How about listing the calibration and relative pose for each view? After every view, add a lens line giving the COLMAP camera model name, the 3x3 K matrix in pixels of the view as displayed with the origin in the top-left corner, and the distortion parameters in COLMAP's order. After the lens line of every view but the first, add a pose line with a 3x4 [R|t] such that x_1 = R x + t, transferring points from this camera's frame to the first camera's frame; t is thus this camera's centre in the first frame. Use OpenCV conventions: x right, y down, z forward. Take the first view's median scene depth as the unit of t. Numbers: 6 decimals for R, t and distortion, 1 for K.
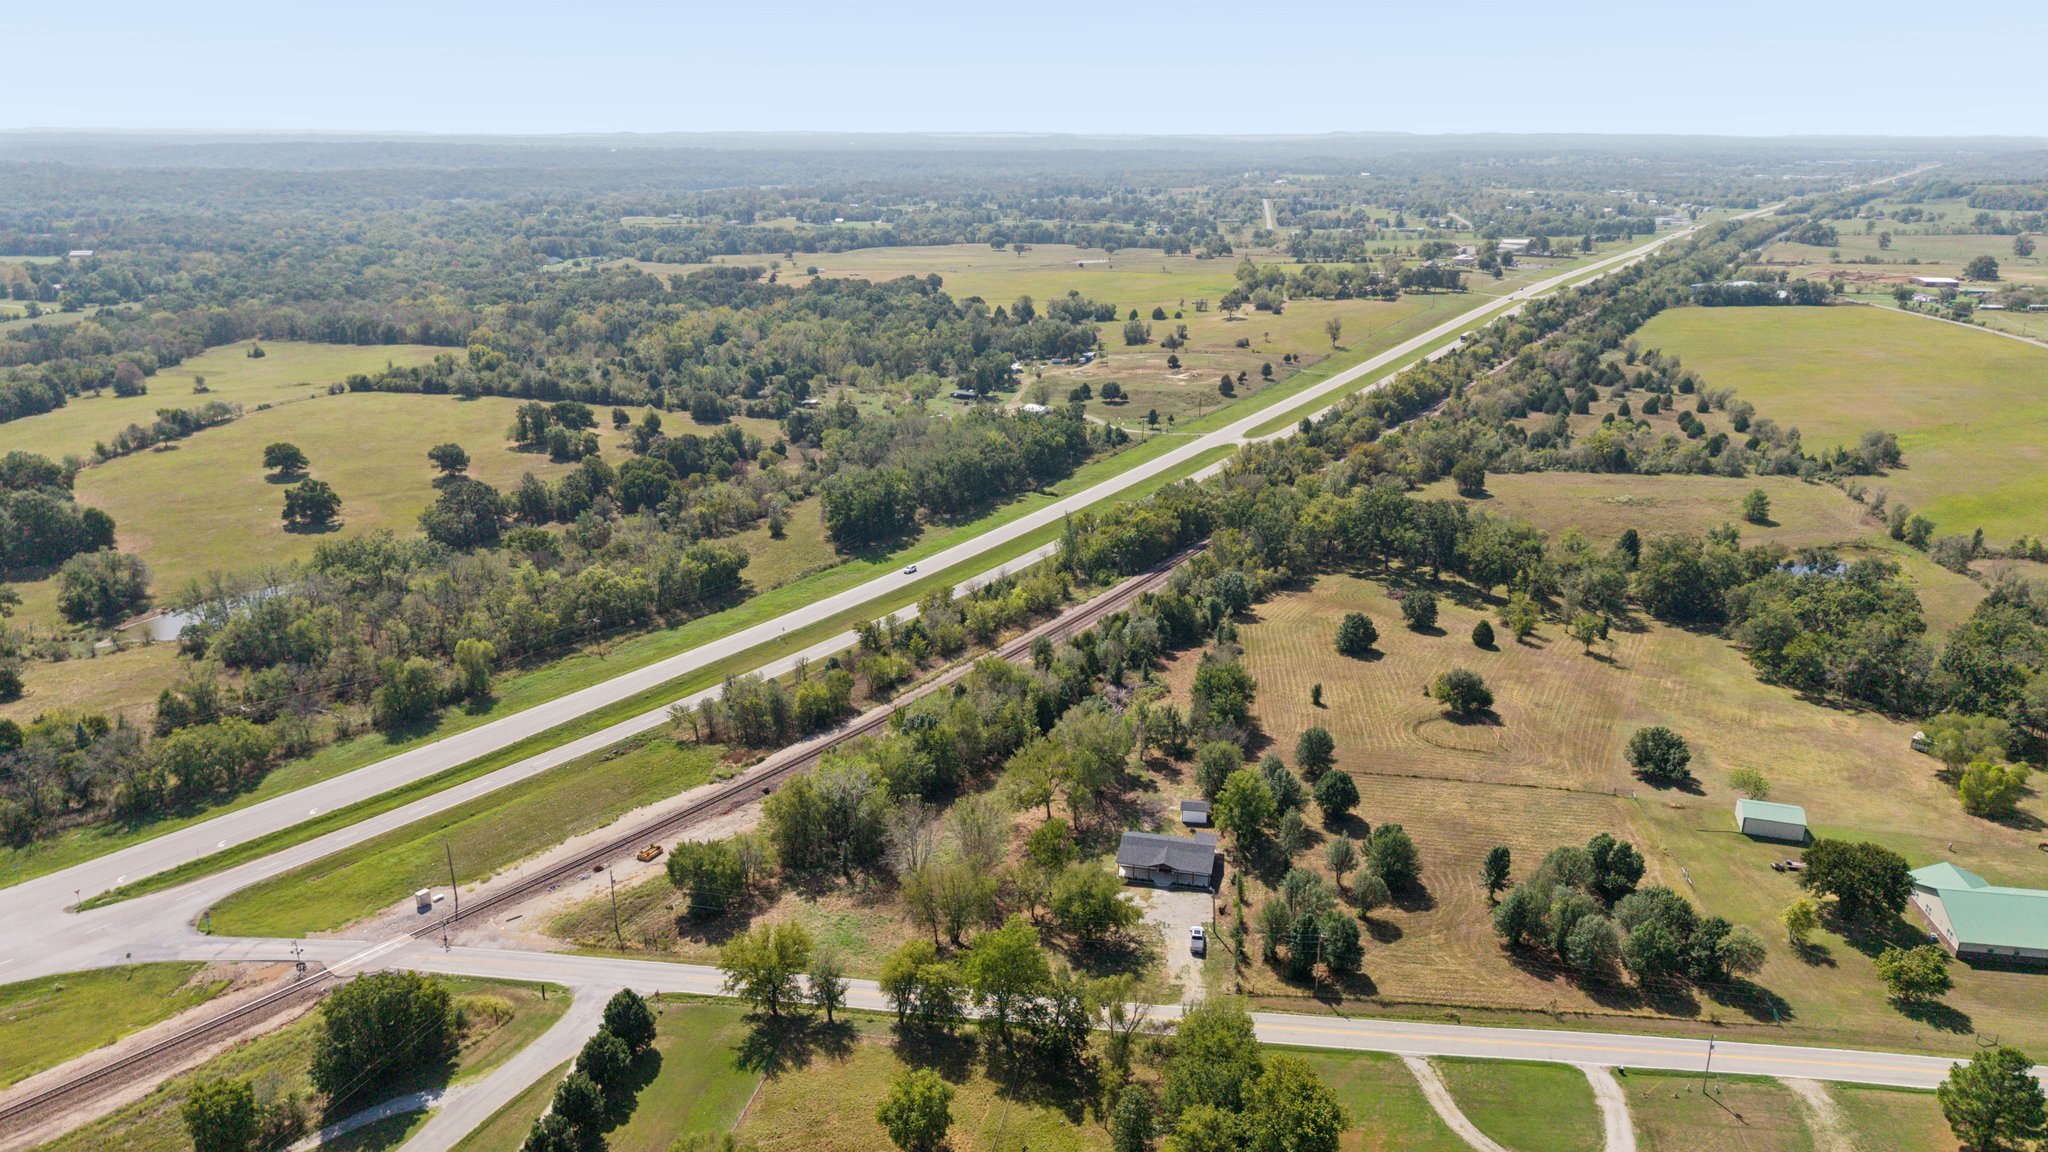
lens RADIAL K [[1367.0, 0, 1032.5], [0, 1367.0, 570.1], [0, 0, 1]] dist [0.003969, -0.005581]
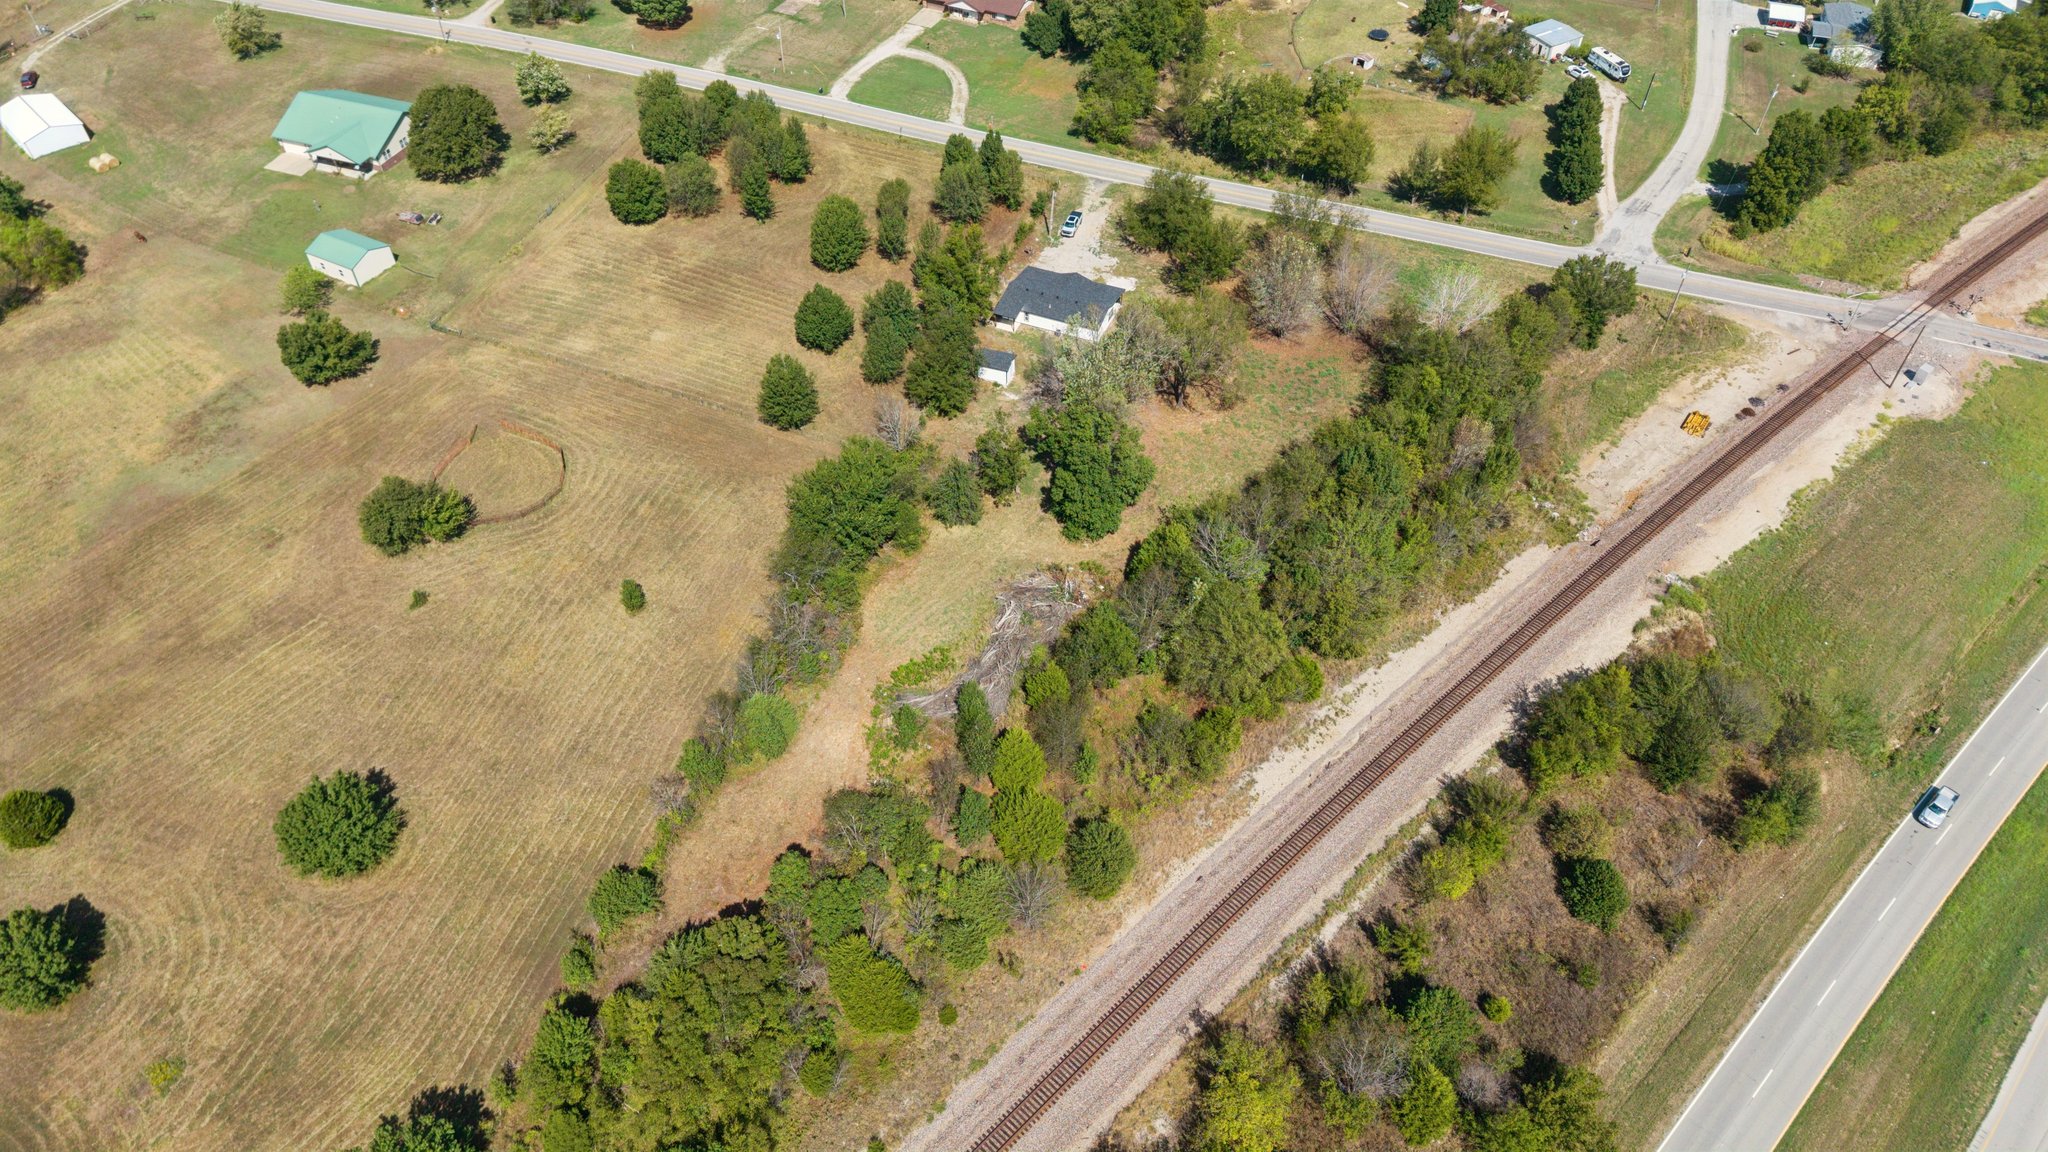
lens RADIAL K [[1367.0, 0, 1032.5], [0, 1367.0, 570.1], [0, 0, 1]] dist [0.003969, -0.005581]
pose [[-0.981708, -0.136748, 0.132473, -0.015930], [0.057221, 0.451707, 0.890330, -0.375114], [-0.181589, 0.881624, -0.435619, 1.175077]]
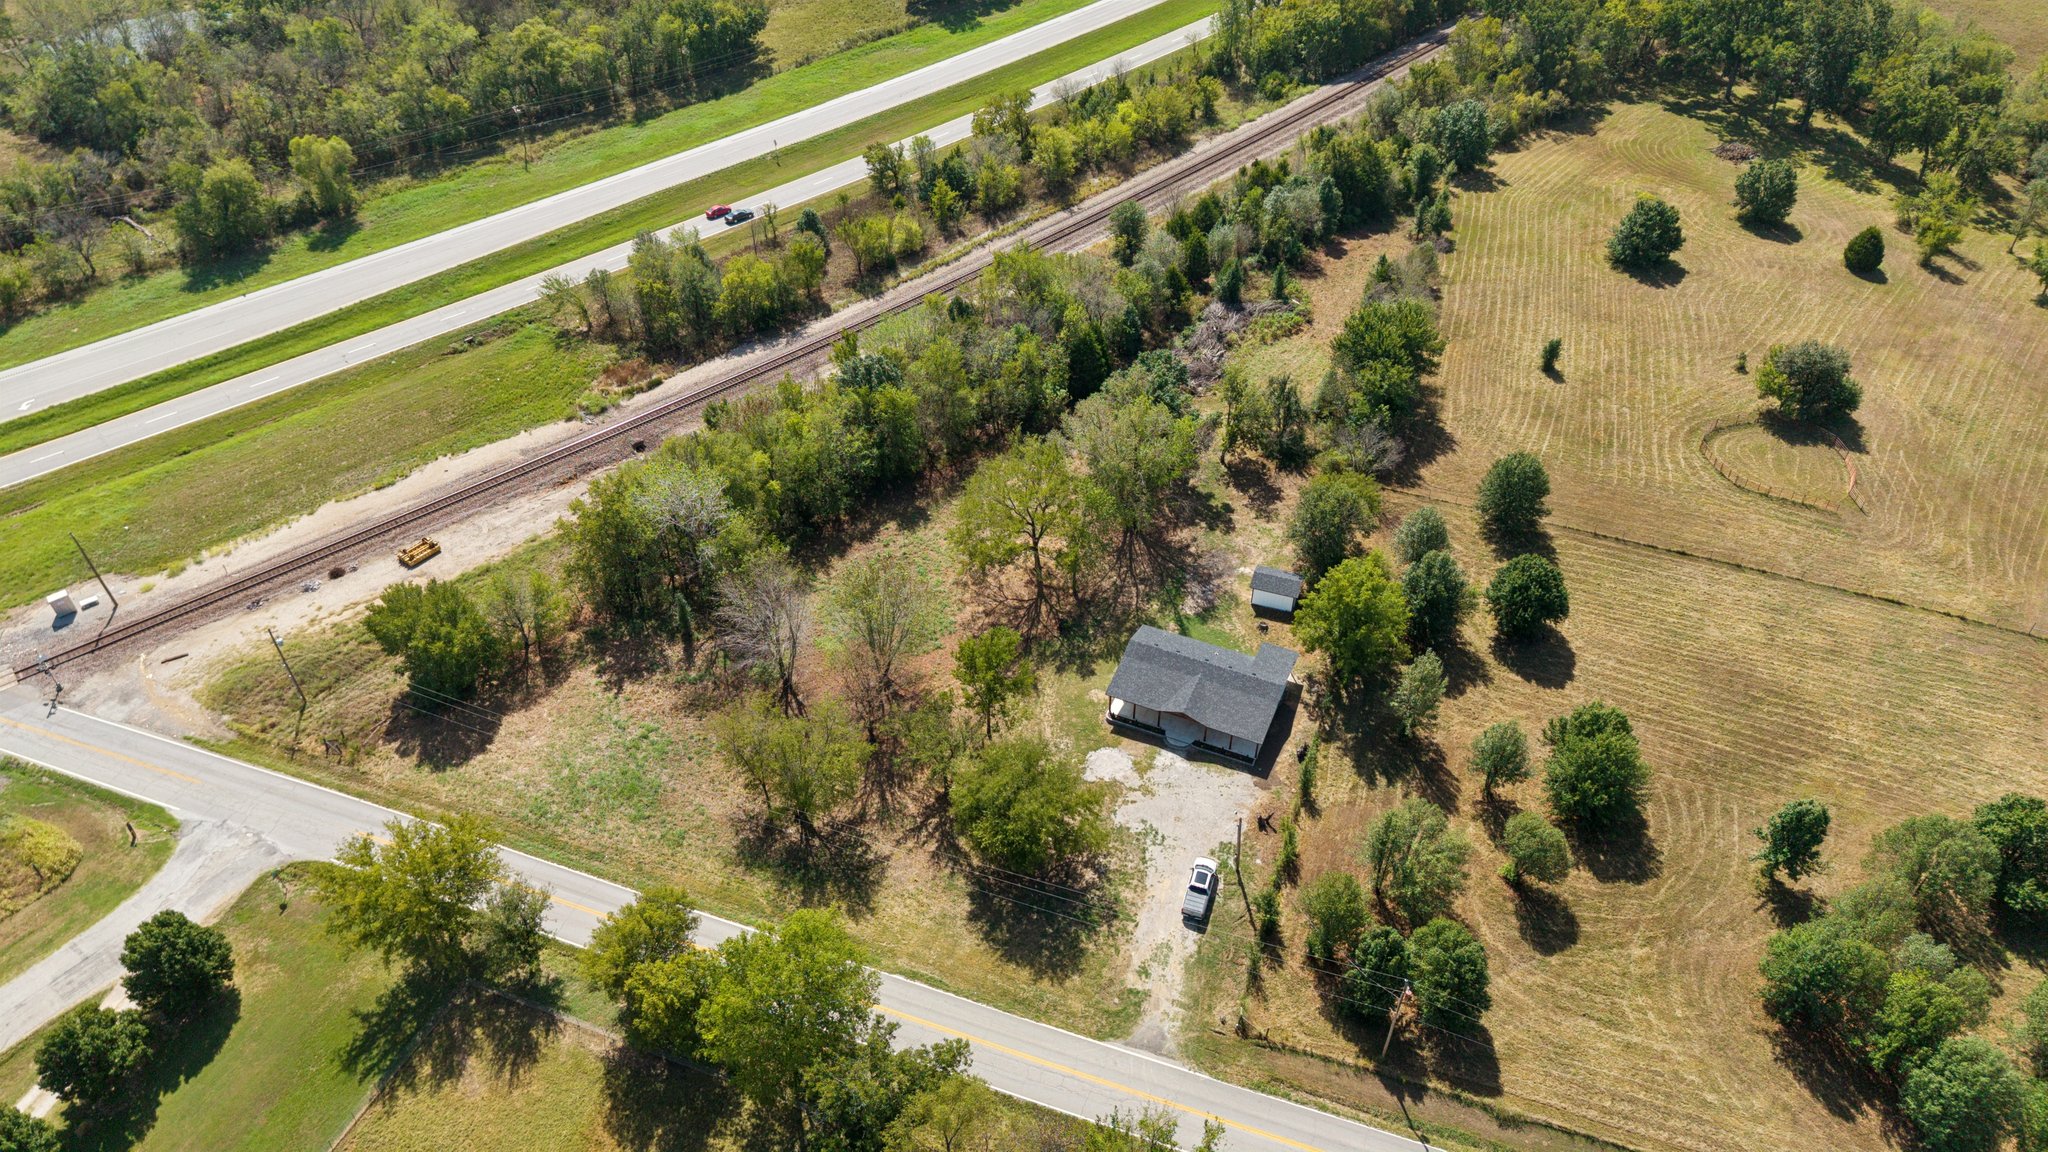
lens RADIAL K [[1367.0, 0, 1032.5], [0, 1367.0, 570.1], [0, 0, 1]] dist [0.003969, -0.005581]
pose [[0.980711, 0.130091, -0.145887, 0.082453], [-0.060822, 0.912406, 0.404741, -0.053741], [0.185762, -0.388061, 0.902719, 0.368342]]
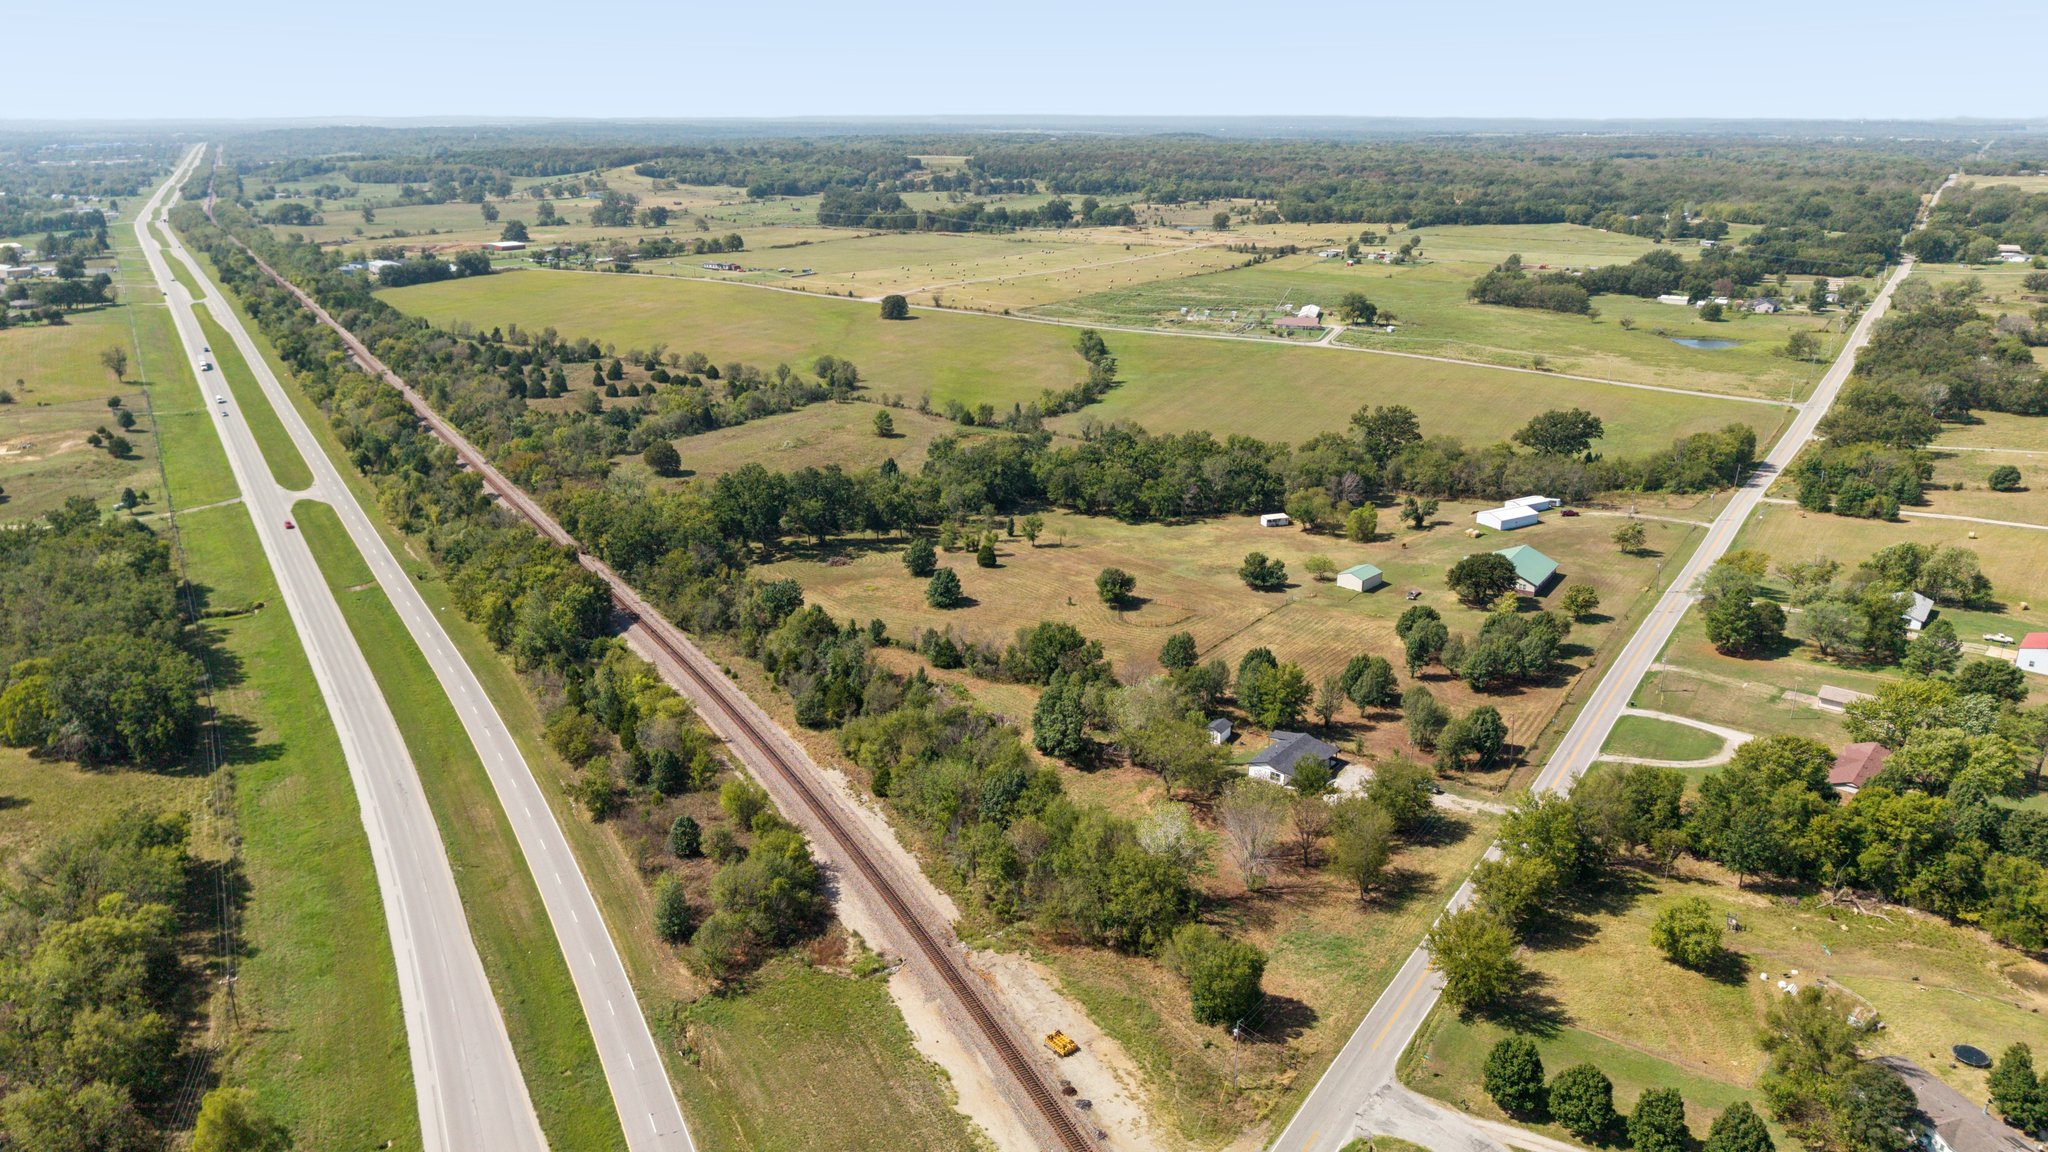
lens RADIAL K [[1367.0, 0, 1032.5], [0, 1367.0, 570.1], [0, 0, 1]] dist [0.003969, -0.005581]
pose [[0.425716, -0.286304, 0.858368, -0.684748], [0.275859, 0.944530, 0.178227, -0.146427], [-0.861782, 0.160914, 0.481081, 0.478800]]
